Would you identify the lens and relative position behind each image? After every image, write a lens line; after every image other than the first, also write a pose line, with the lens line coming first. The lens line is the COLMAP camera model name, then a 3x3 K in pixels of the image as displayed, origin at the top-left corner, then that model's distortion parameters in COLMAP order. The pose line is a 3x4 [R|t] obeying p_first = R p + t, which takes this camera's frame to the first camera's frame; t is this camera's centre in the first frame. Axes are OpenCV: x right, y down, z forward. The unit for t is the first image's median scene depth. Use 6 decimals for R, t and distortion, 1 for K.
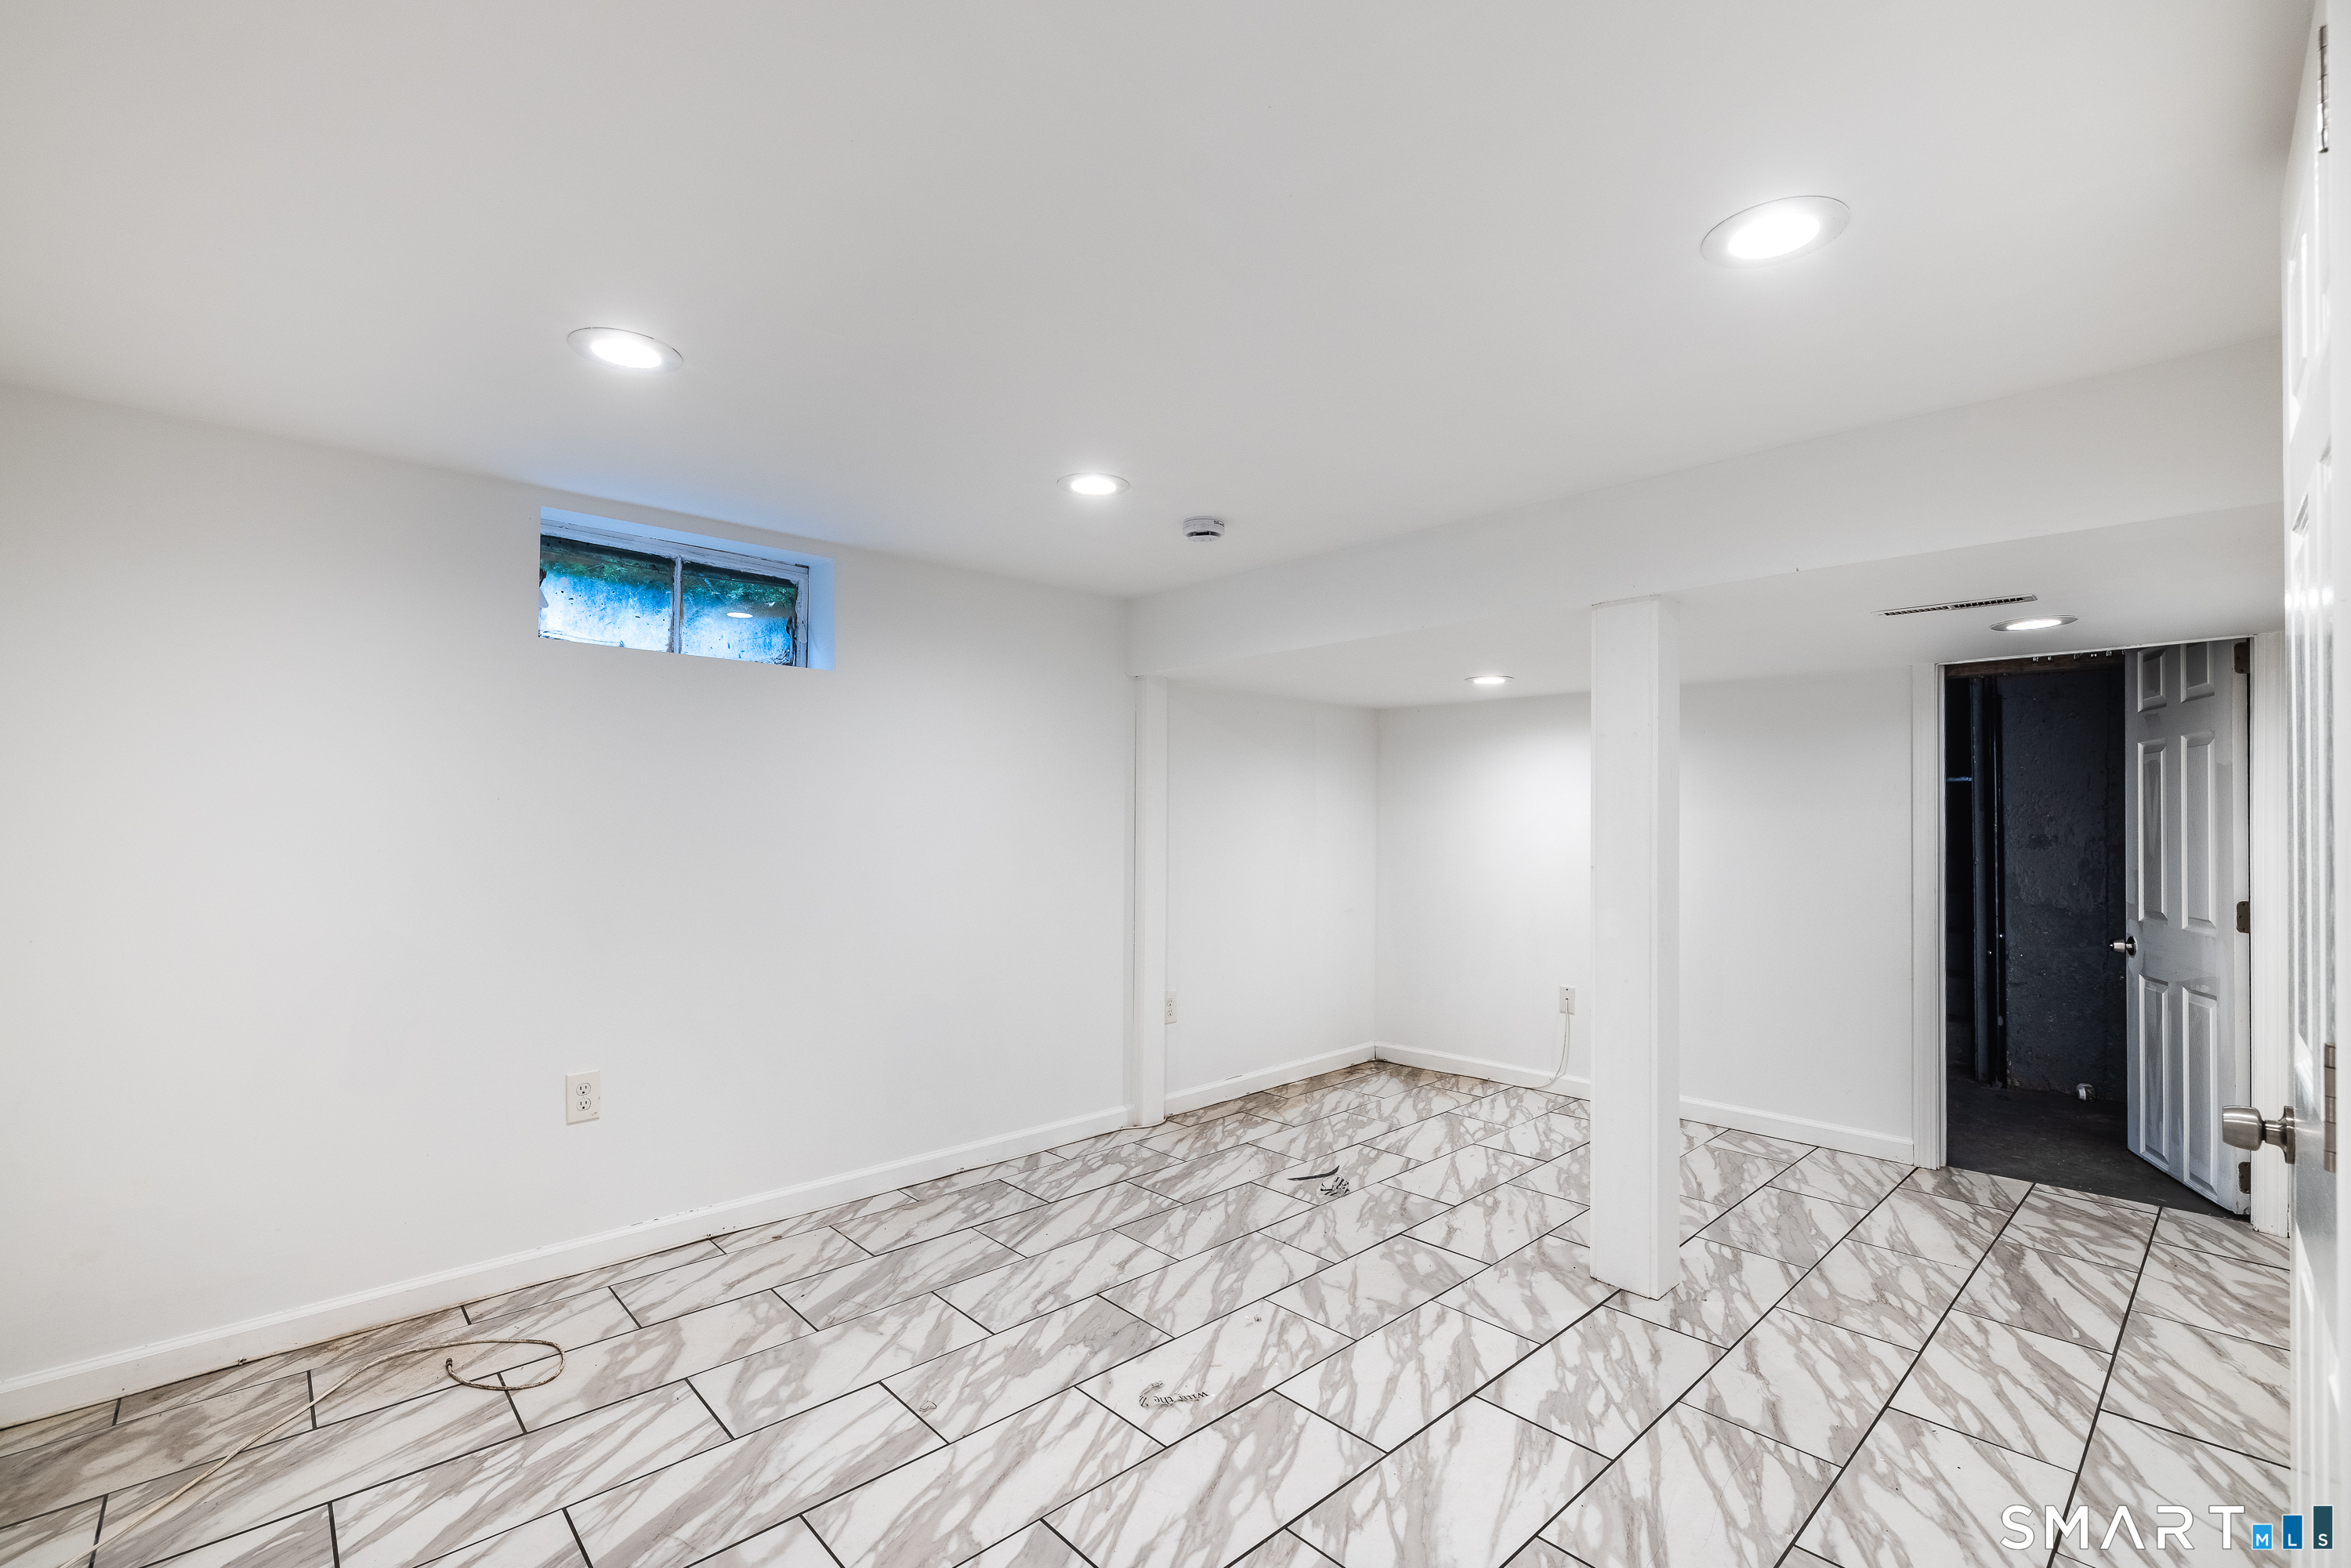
lens RADIAL K [[1035.4, 0, 1207.8], [0, 1035.4, 804.3], [0, 0, 1]] dist [-0.002323, -0.000257]
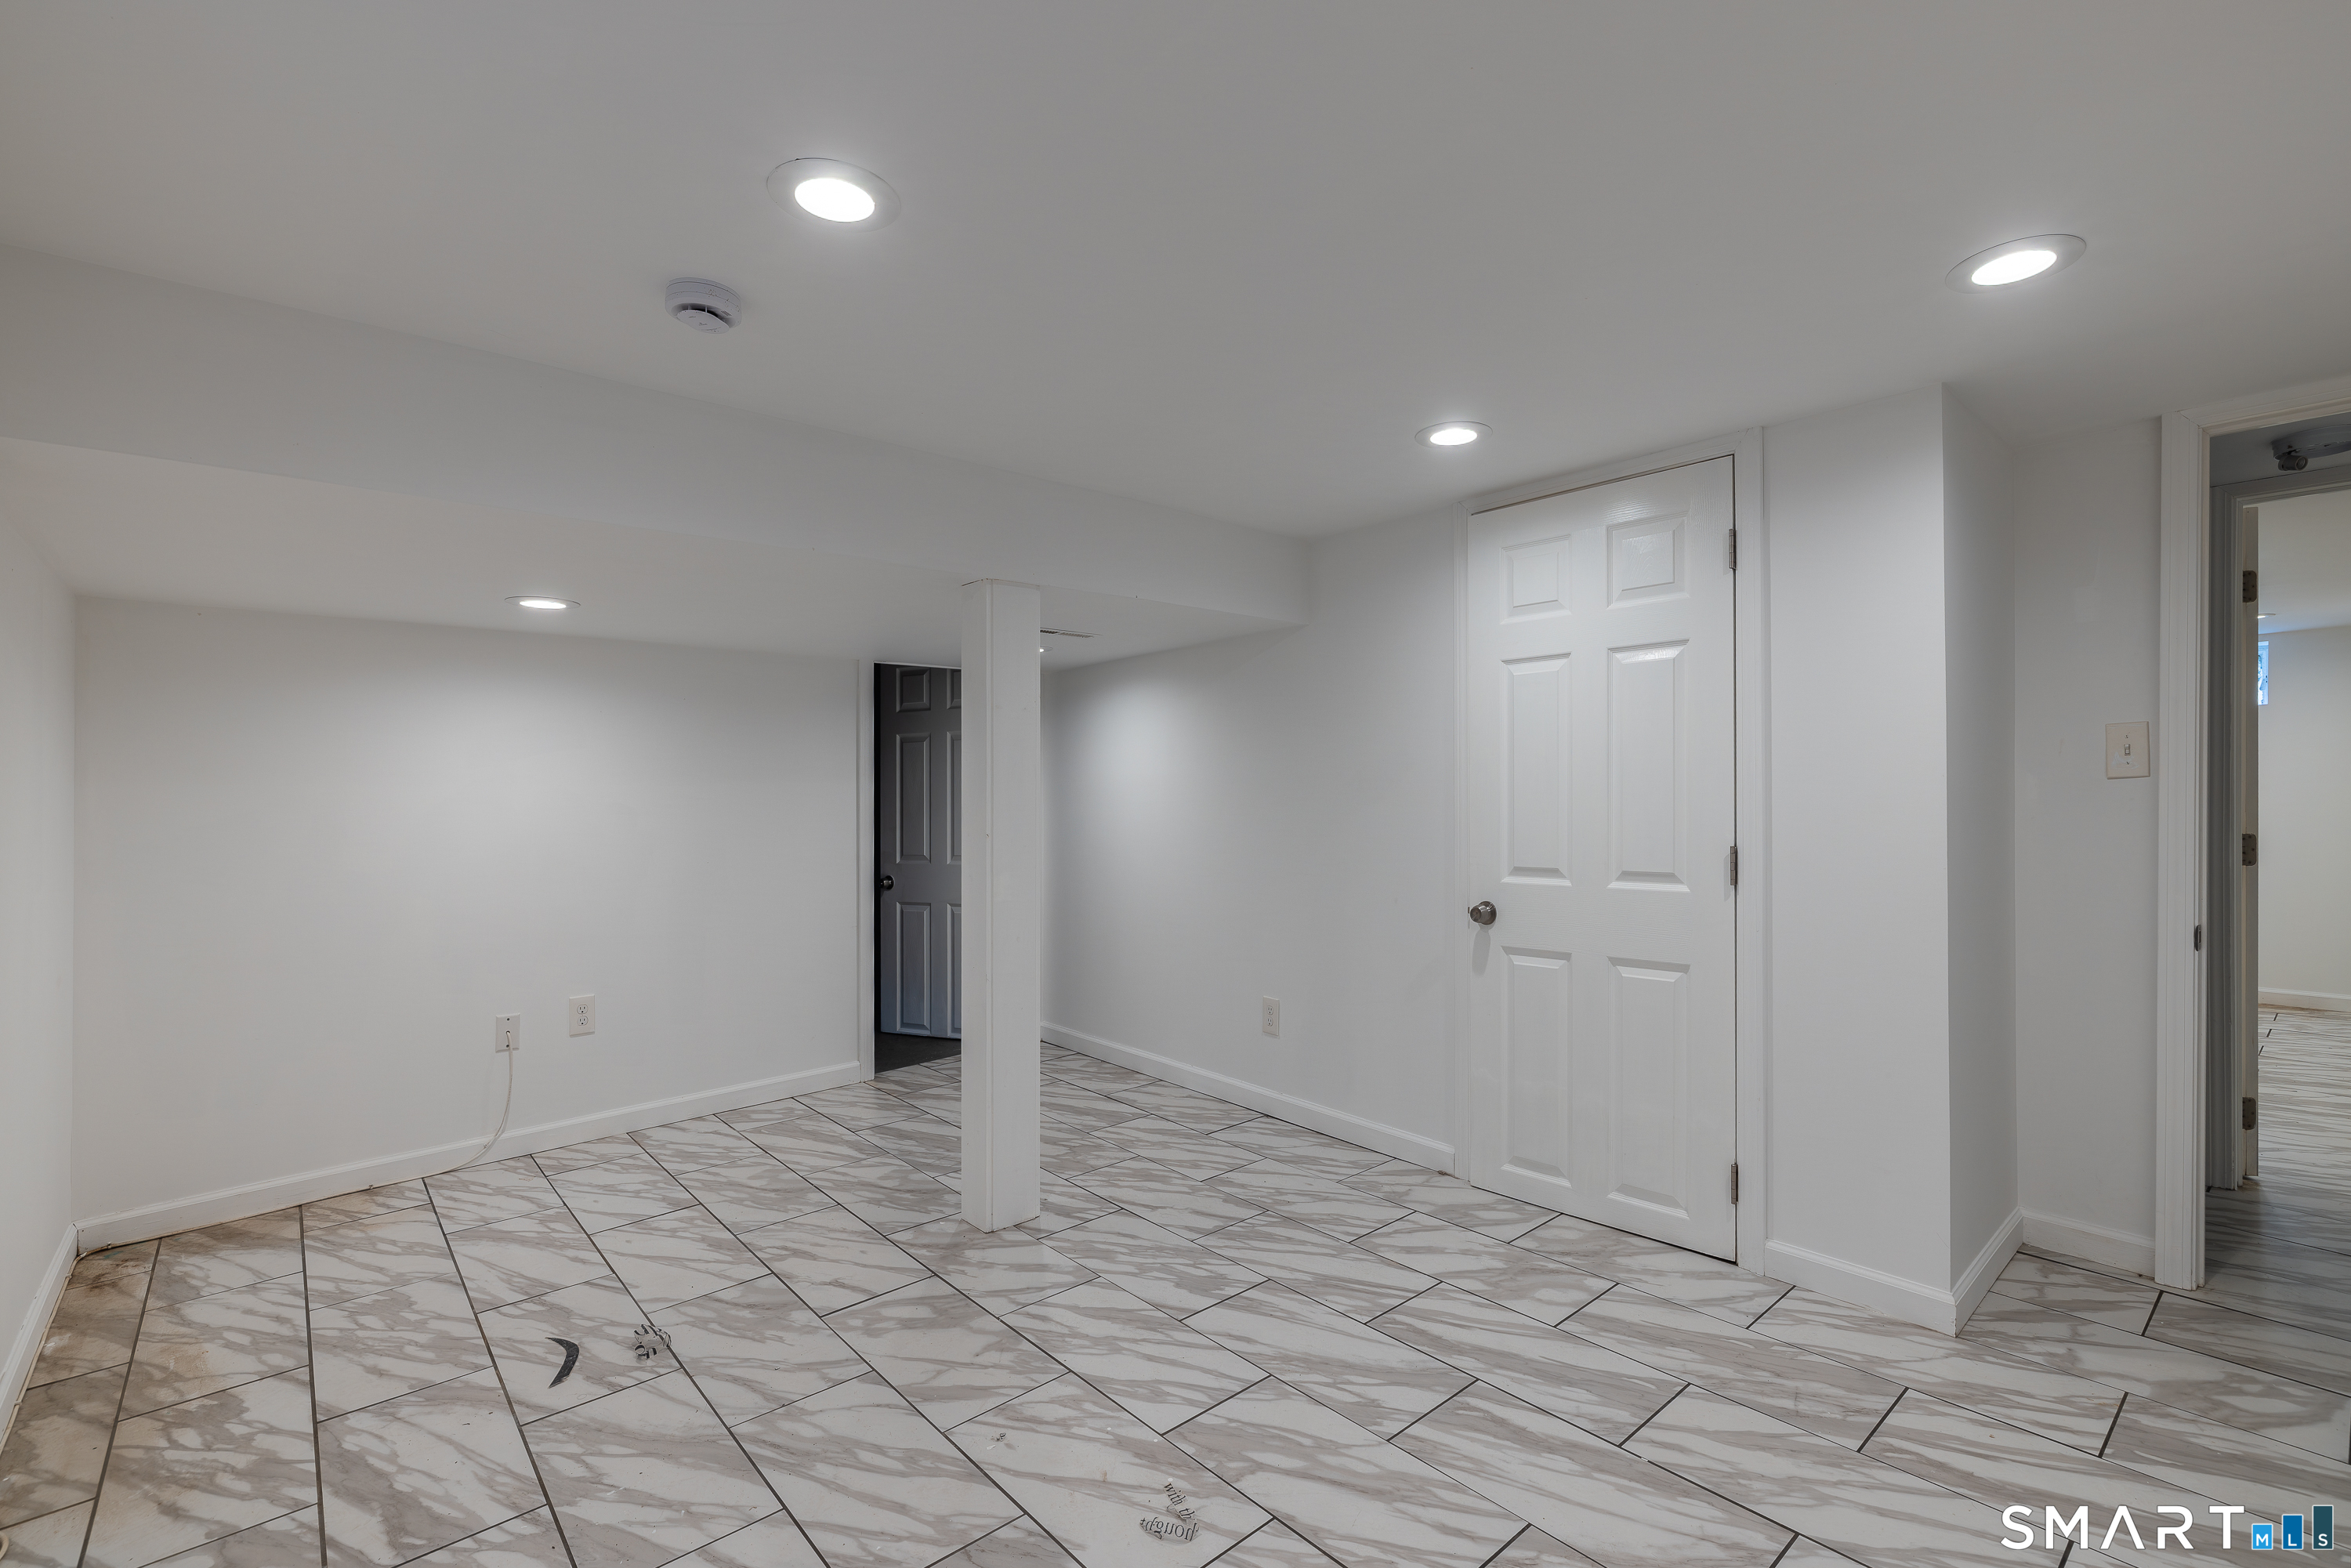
lens RADIAL K [[1035.4, 0, 1207.8], [0, 1035.4, 804.3], [0, 0, 1]] dist [-0.002323, -0.000257]
pose [[0.032776, -0.021850, 0.999224, -0.541353], [0.003265, 0.999758, 0.021754, 0.006724], [-0.999457, 0.002549, 0.032839, 0.626486]]
